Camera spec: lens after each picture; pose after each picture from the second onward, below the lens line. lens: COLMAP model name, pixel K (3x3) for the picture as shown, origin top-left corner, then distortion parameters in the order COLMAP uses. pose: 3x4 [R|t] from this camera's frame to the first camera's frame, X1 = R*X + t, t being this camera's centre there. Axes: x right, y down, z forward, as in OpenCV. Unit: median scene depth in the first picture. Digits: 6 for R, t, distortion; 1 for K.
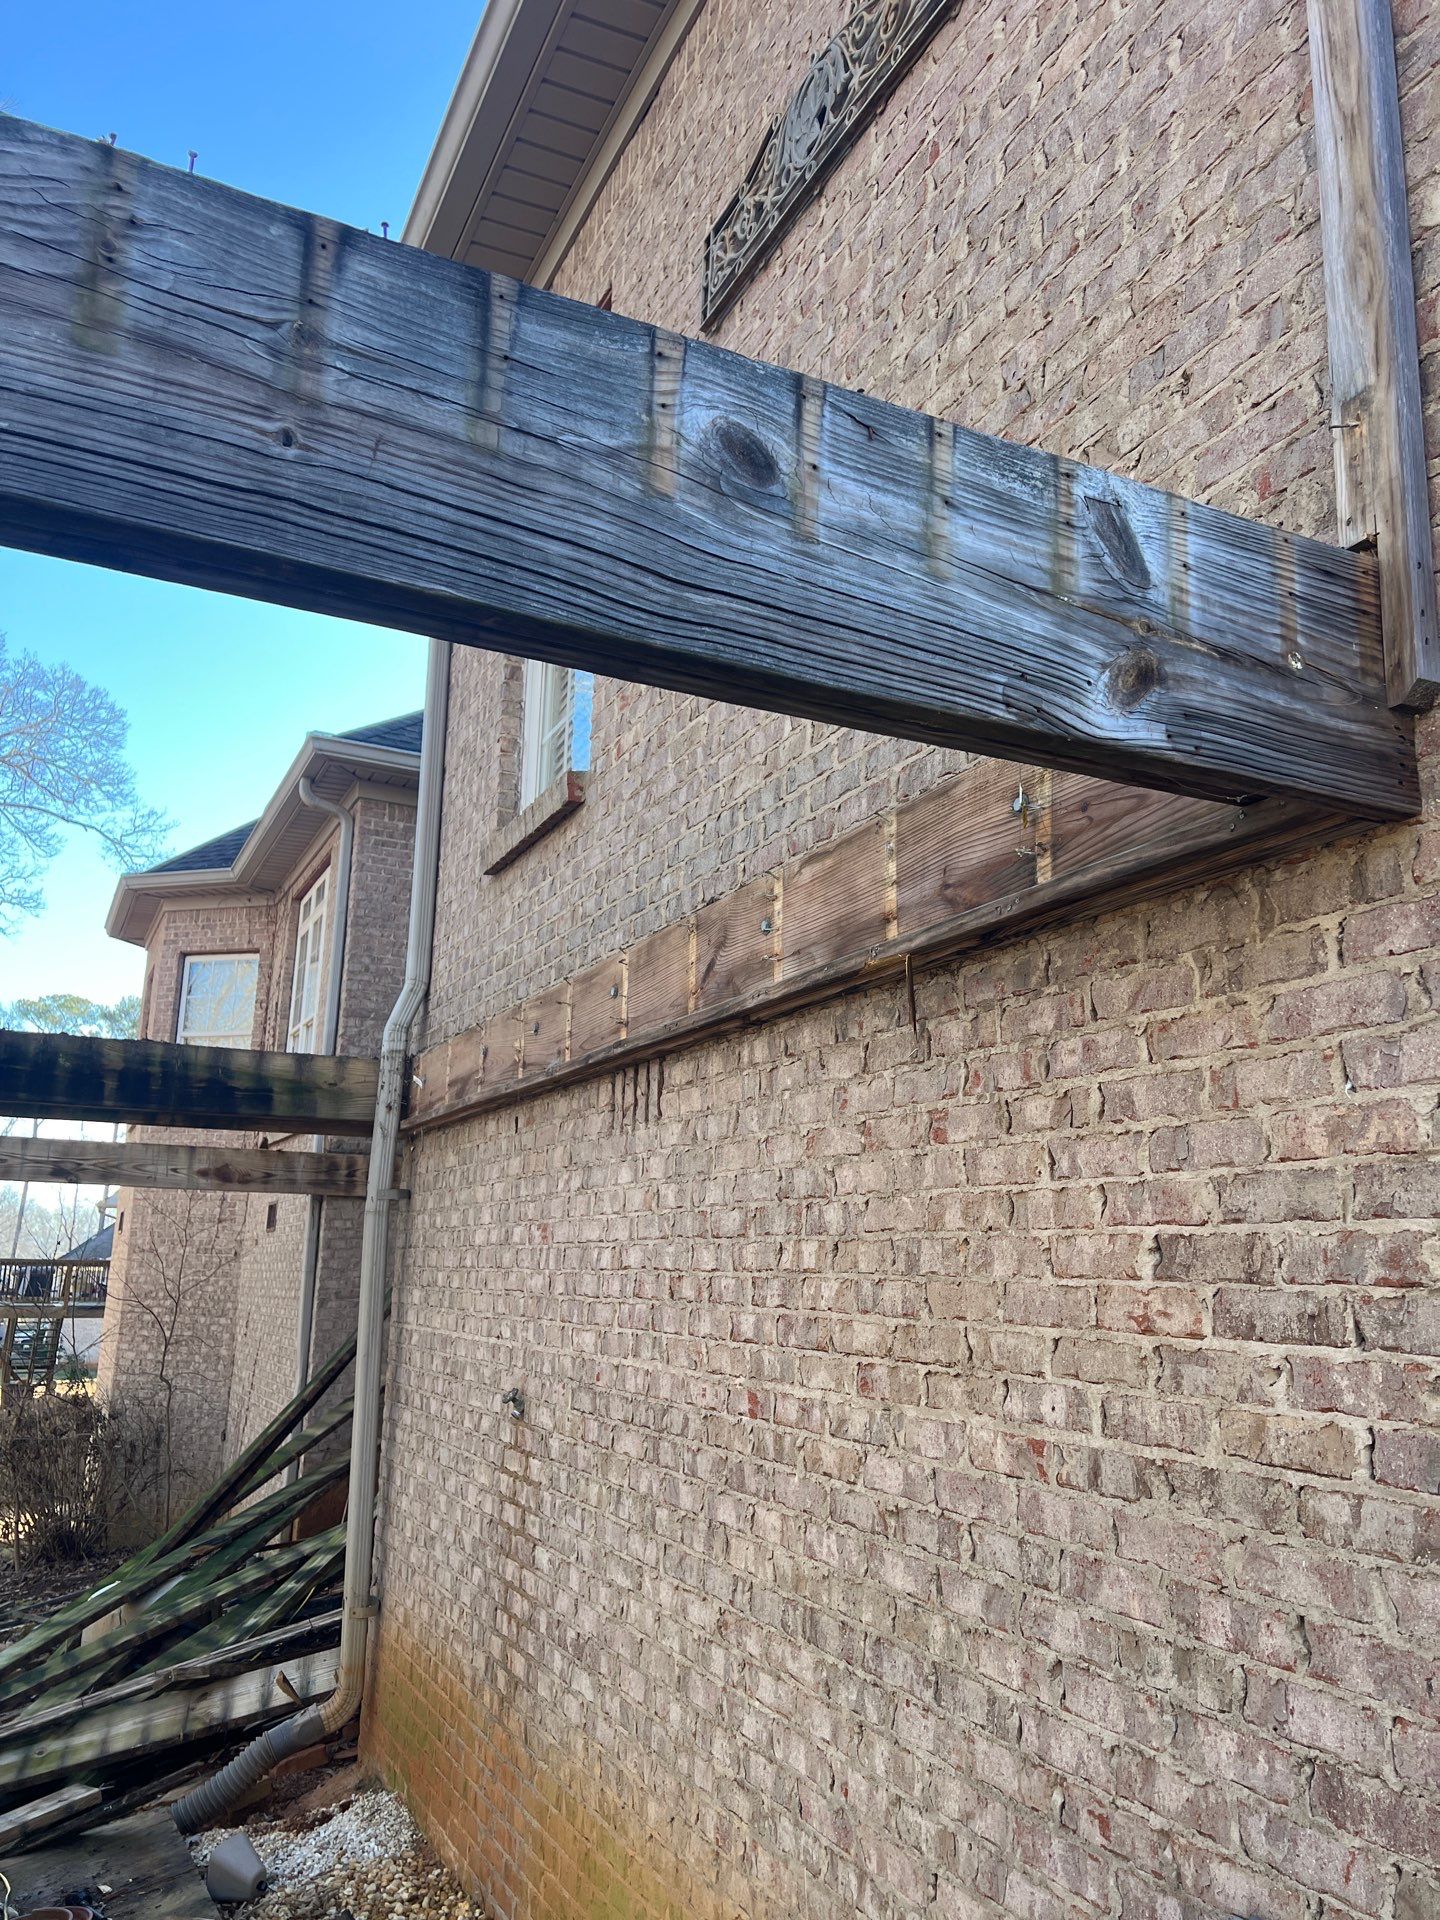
lens RADIAL K [[1458.3, 0, 722.0], [0, 1458.3, 944.1], [0, 0, 1]] dist [0.051975, -0.052384]
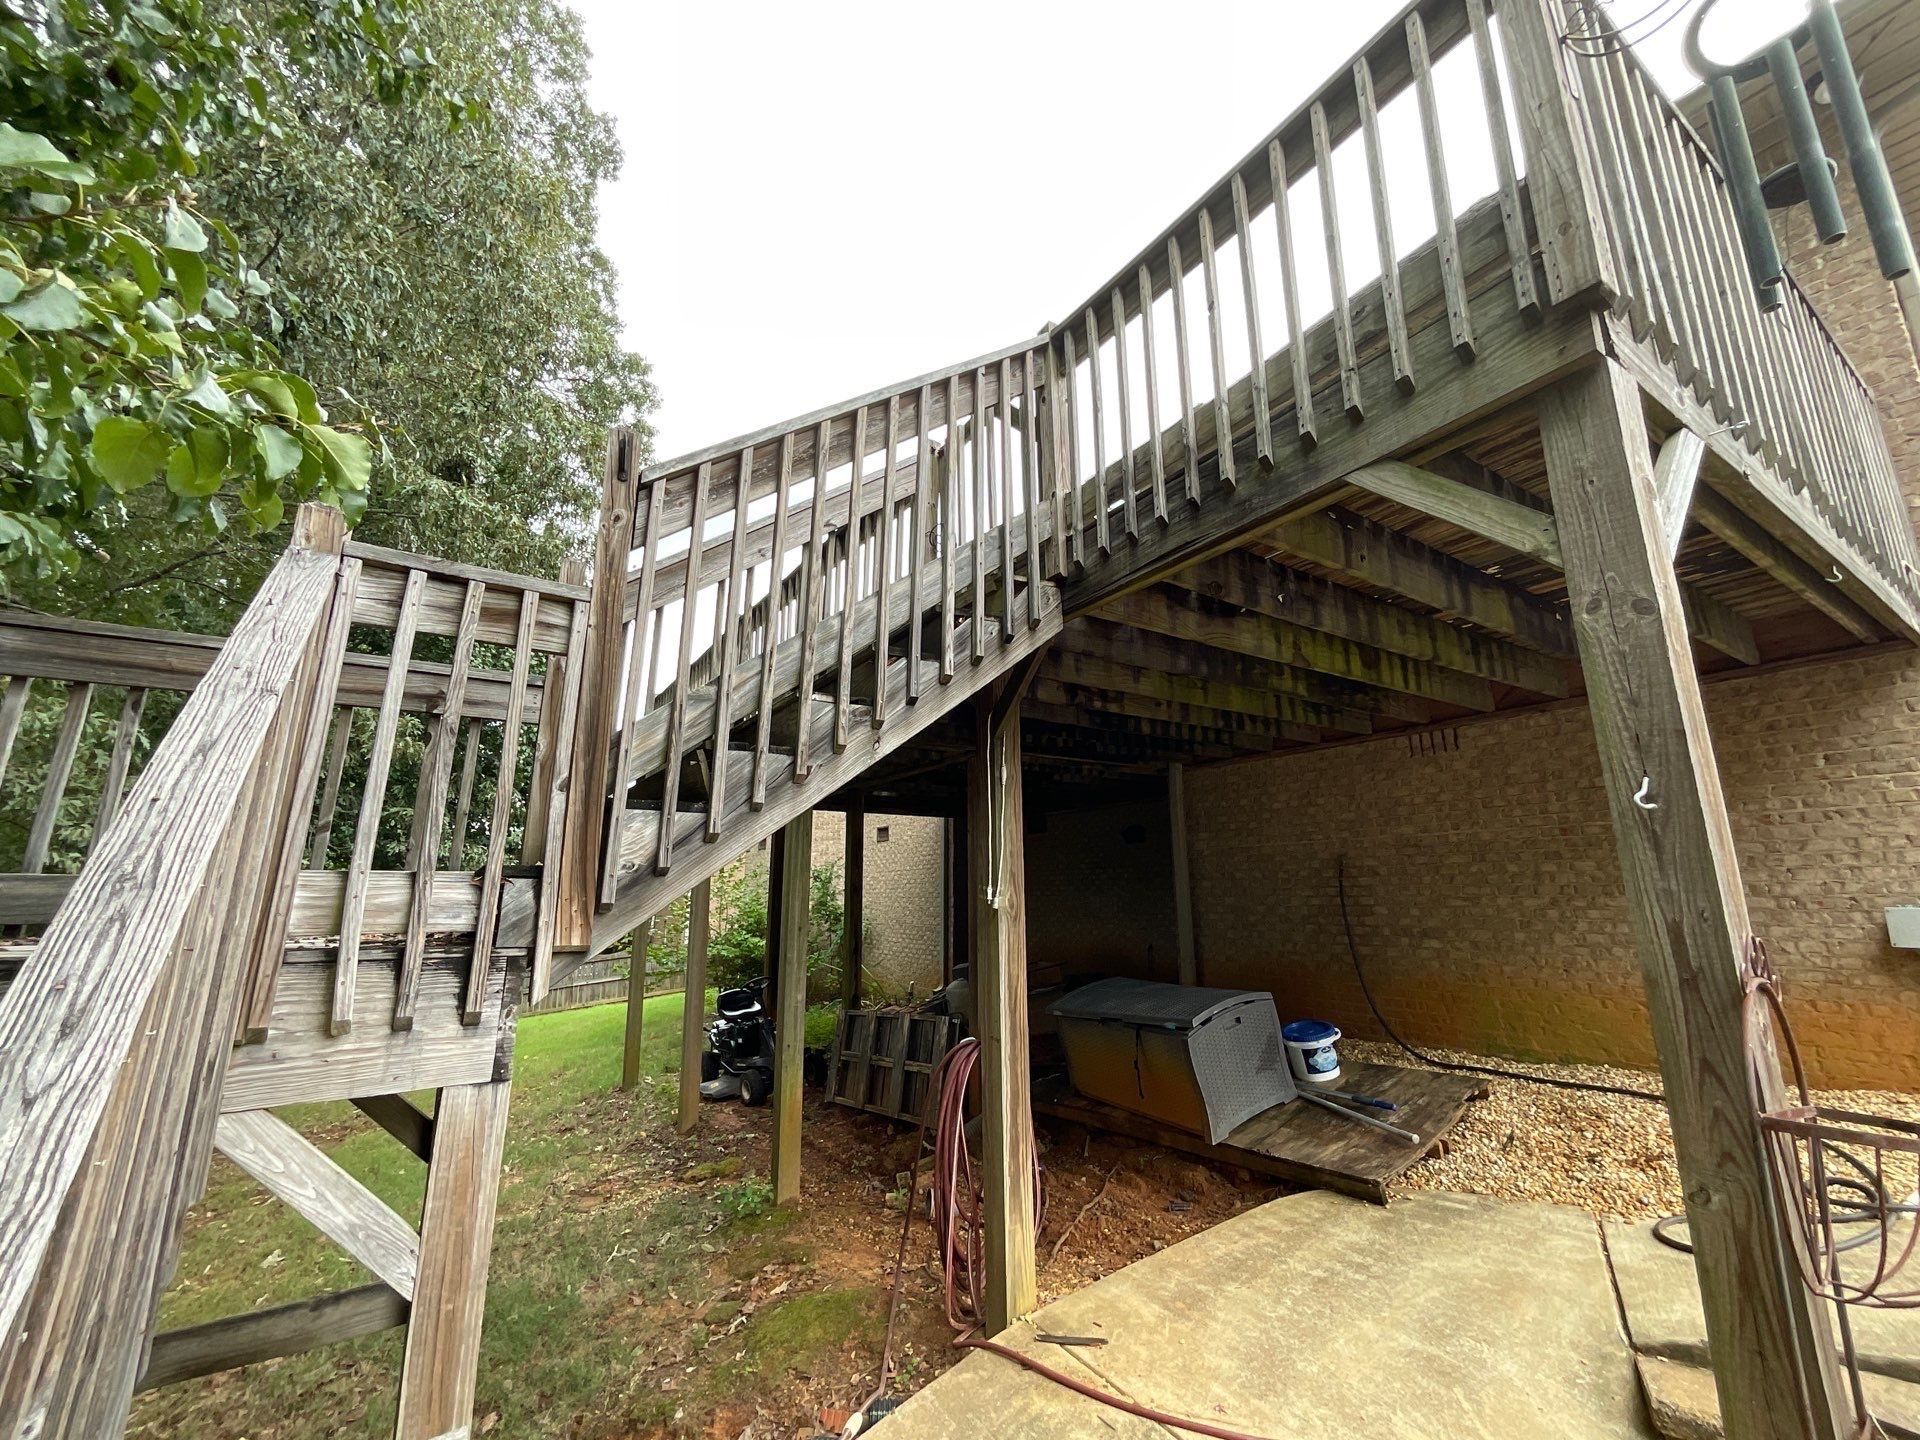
lens RADIAL K [[774.2, 0, 965.1], [0, 774.2, 710.6], [0, 0, 1]] dist [-0.001095, -0.000331]
pose [[0.992668, 0.007853, 0.120617, -1.765337], [-0.006705, 0.999928, -0.009921, 0.096114], [-0.120686, 0.009039, 0.992650, -0.599754]]
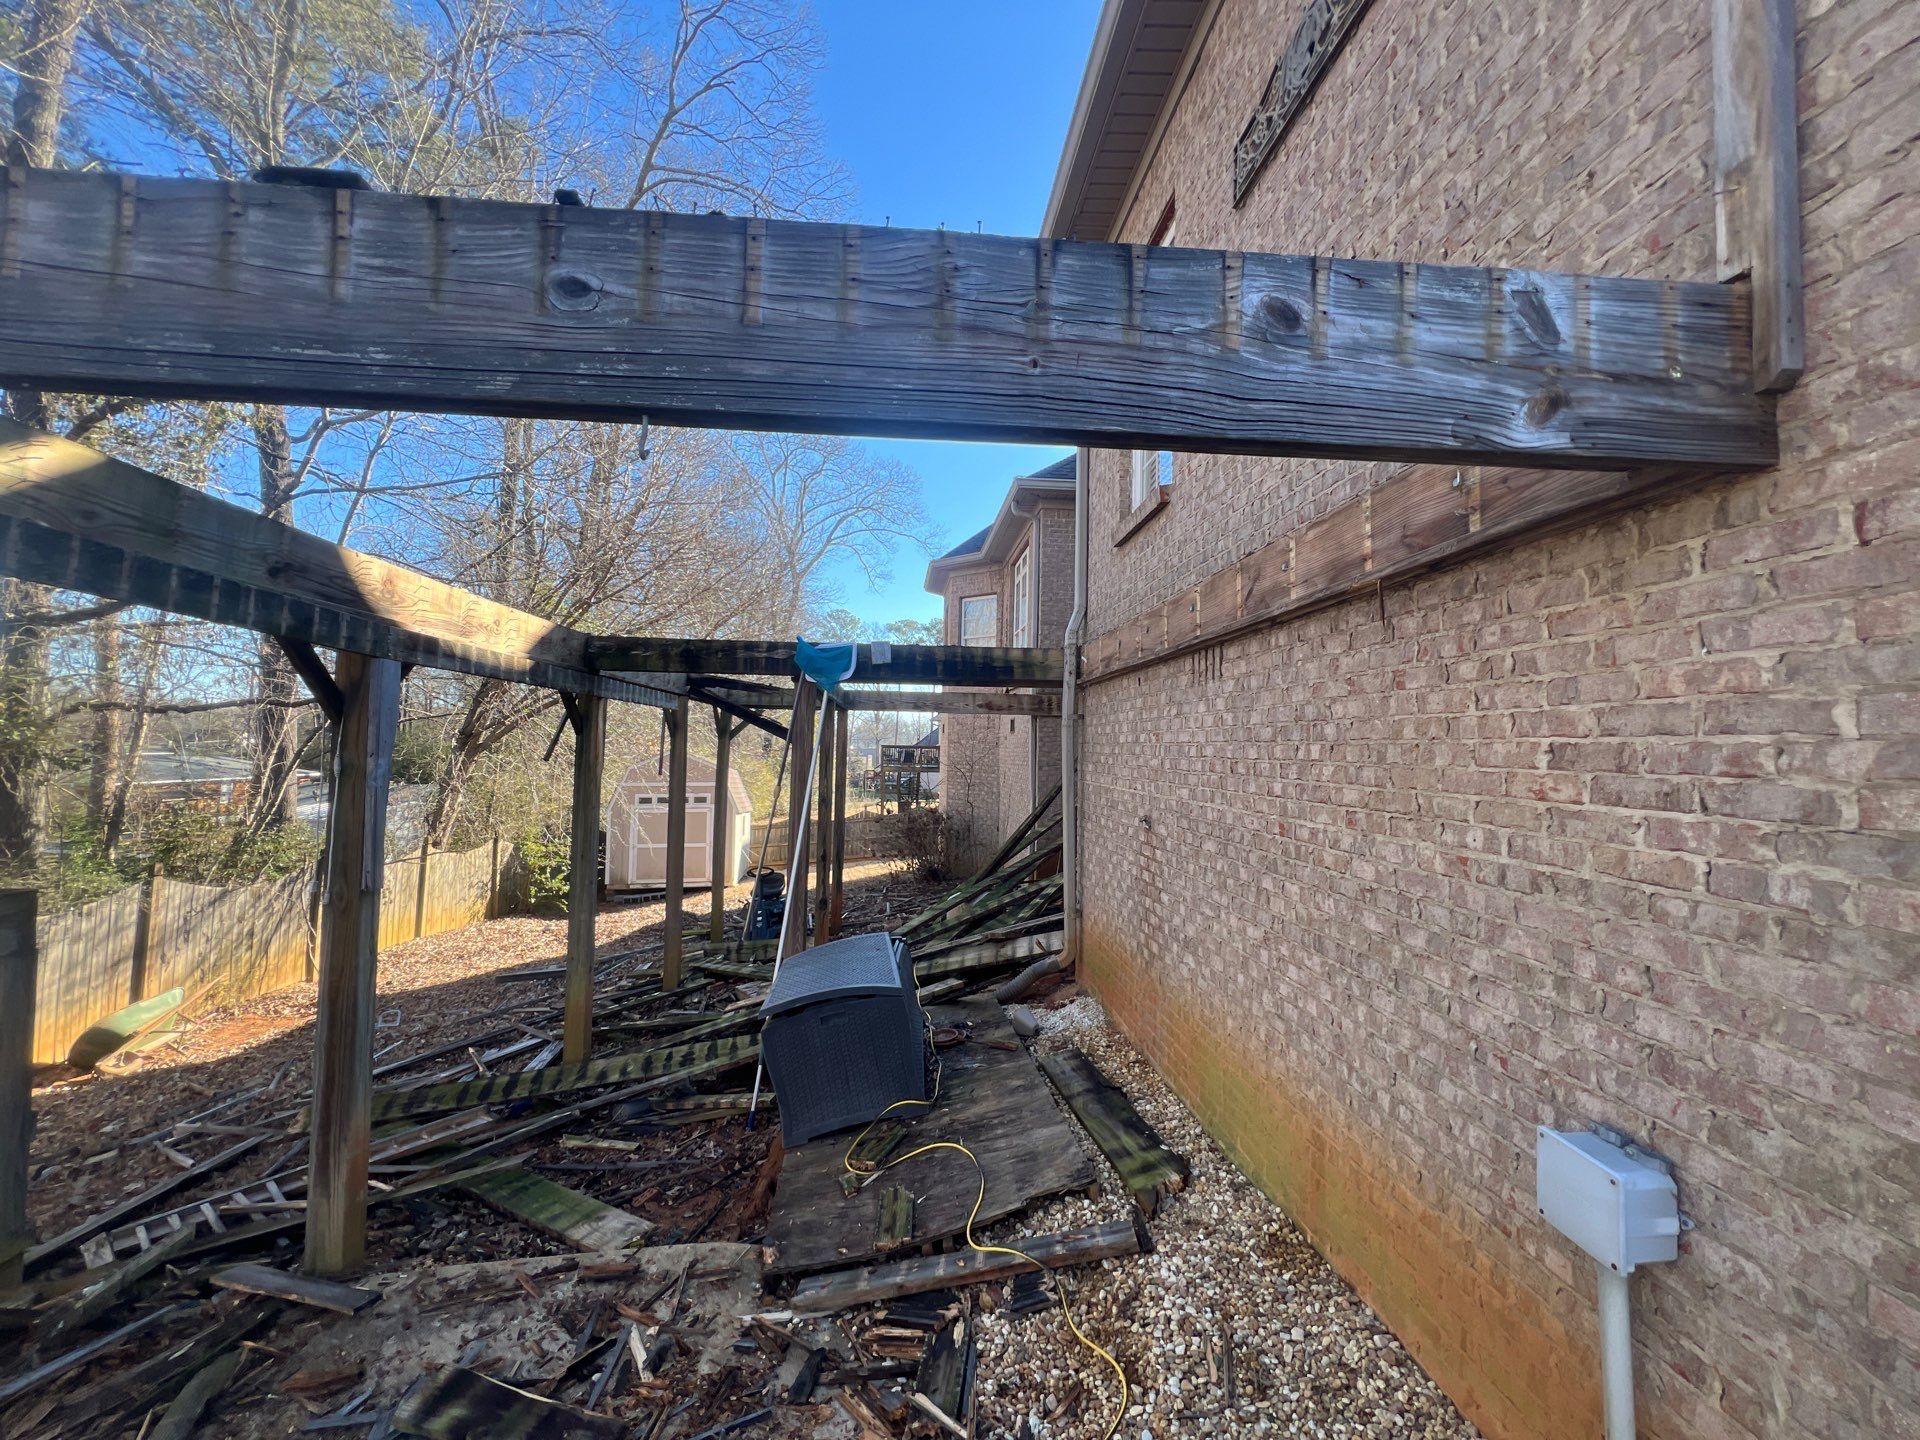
lens RADIAL K [[774.2, 0, 944.3], [0, 774.2, 704.1], [0, 0, 1]] dist [-0.001095, -0.000331]
pose [[0.929846, -0.023404, -0.367205, -0.015199], [0.081367, 0.986347, 0.143174, -0.020789], [0.358841, -0.163008, 0.919055, -0.033083]]
